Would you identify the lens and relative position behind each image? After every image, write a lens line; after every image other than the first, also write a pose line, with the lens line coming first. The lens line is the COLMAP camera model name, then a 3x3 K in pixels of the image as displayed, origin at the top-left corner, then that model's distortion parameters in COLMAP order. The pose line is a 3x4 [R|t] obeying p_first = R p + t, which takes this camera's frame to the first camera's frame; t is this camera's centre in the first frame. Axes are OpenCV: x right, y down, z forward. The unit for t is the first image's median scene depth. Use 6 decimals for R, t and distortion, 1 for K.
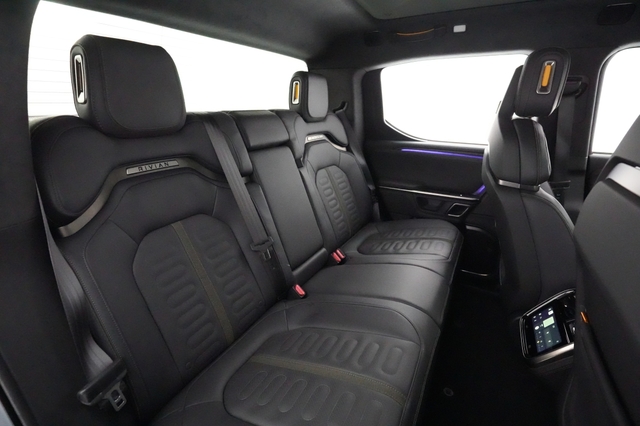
lens RADIAL K [[321.4, 0, 320.0], [0, 321.4, 213.0], [0, 0, 1]] dist [-0.000136, 0.000134]
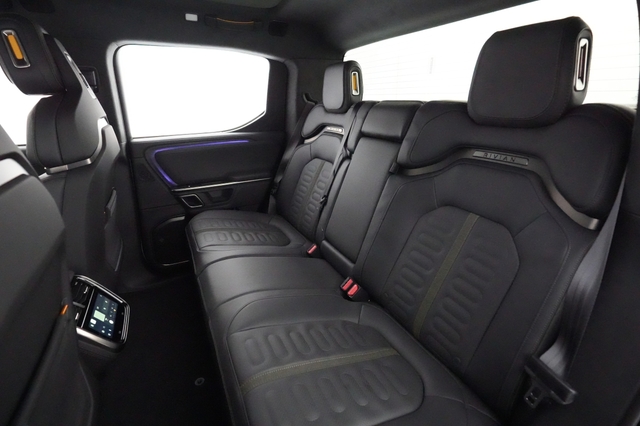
lens RADIAL K [[321.4, 0, 320.0], [0, 321.4, 213.0], [0, 0, 1]] dist [-0.000136, 0.000134]
pose [[-0.592110, 0.276234, -0.757034, 0.600006], [-0.248184, 0.831245, 0.497429, -0.362006], [0.766688, 0.482417, -0.423631, 1.104235]]
